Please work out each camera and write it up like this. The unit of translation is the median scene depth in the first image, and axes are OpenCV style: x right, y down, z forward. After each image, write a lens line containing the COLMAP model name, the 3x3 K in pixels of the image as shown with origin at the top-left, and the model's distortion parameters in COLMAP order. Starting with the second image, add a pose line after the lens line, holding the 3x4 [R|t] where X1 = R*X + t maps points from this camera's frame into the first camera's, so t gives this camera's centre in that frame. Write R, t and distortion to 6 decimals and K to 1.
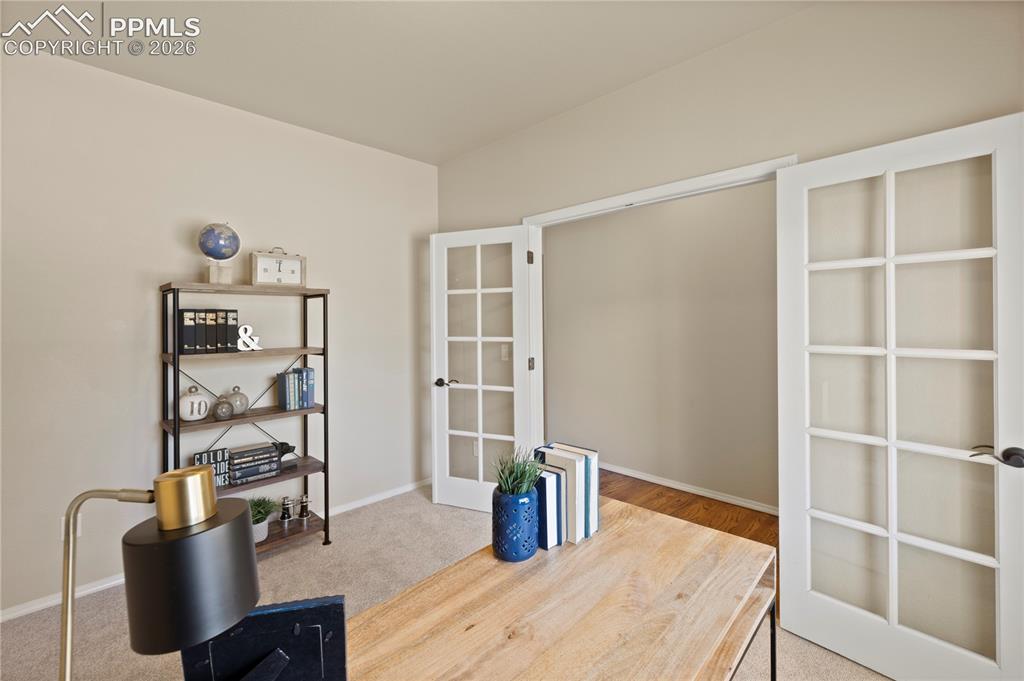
lens RADIAL K [[452.9, 0, 520.4], [0, 452.9, 310.9], [0, 0, 1]] dist [-0.000074, 0.001217]
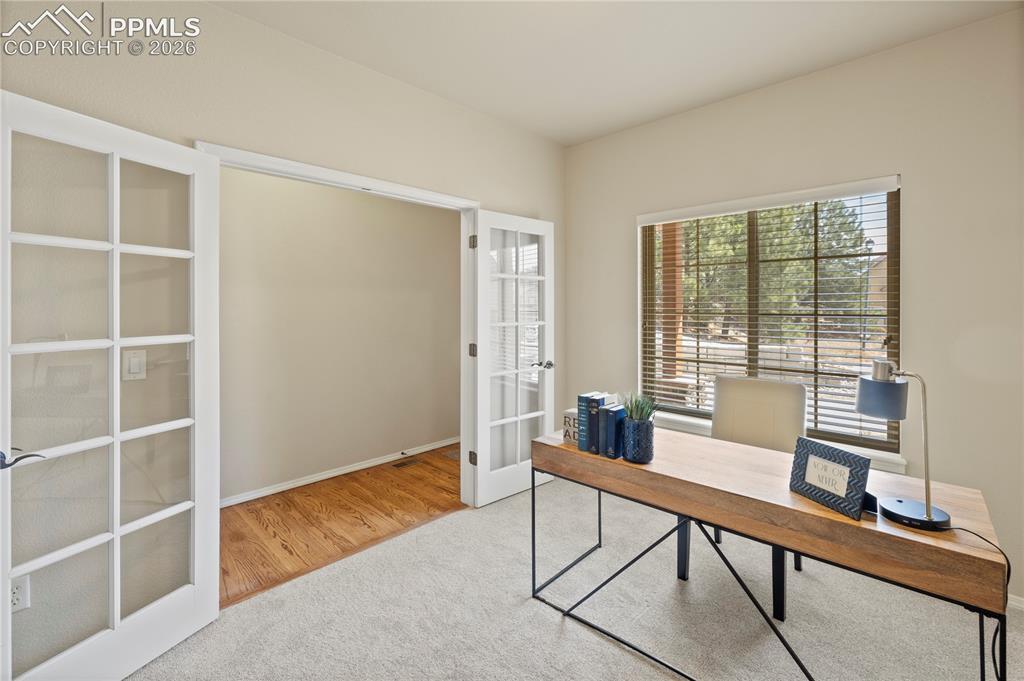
lens RADIAL K [[452.9, 0, 529.4], [0, 452.9, 308.8], [0, 0, 1]] dist [-0.000074, 0.001217]
pose [[-0.038129, 0.006750, 0.999250, -0.599364], [-0.019602, 0.999780, -0.007501, 0.019390], [-0.999081, -0.019874, -0.037988, 0.540584]]
